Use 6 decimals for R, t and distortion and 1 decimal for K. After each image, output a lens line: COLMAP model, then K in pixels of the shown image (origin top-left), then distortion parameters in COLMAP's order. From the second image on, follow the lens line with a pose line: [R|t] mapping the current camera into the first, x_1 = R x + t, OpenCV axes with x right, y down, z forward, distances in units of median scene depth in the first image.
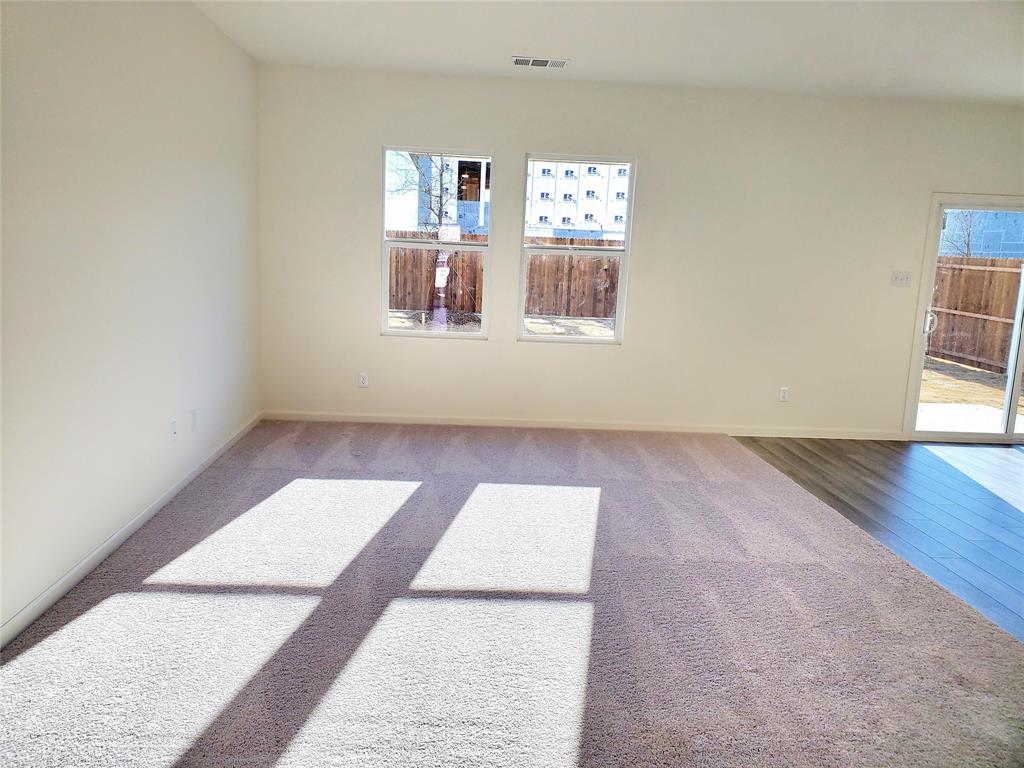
lens RADIAL K [[782.1, 0, 512.2], [0, 782.1, 397.3], [0, 0, 1]] dist [0.005055, 0.003495]
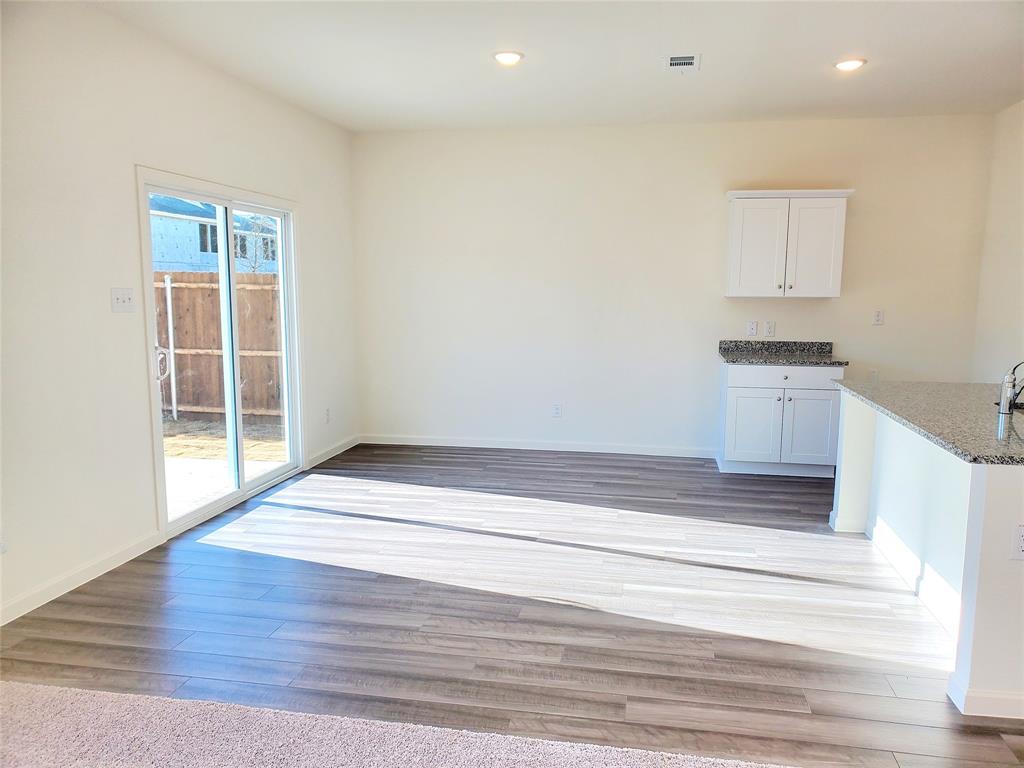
lens RADIAL K [[782.1, 0, 512.2], [0, 782.1, 397.3], [0, 0, 1]] dist [0.005055, 0.003495]
pose [[0.237097, -0.176100, 0.955392, -0.051125], [0.176110, 0.974931, 0.135996, -0.106416], [-0.955390, 0.136010, 0.262166, 0.518856]]
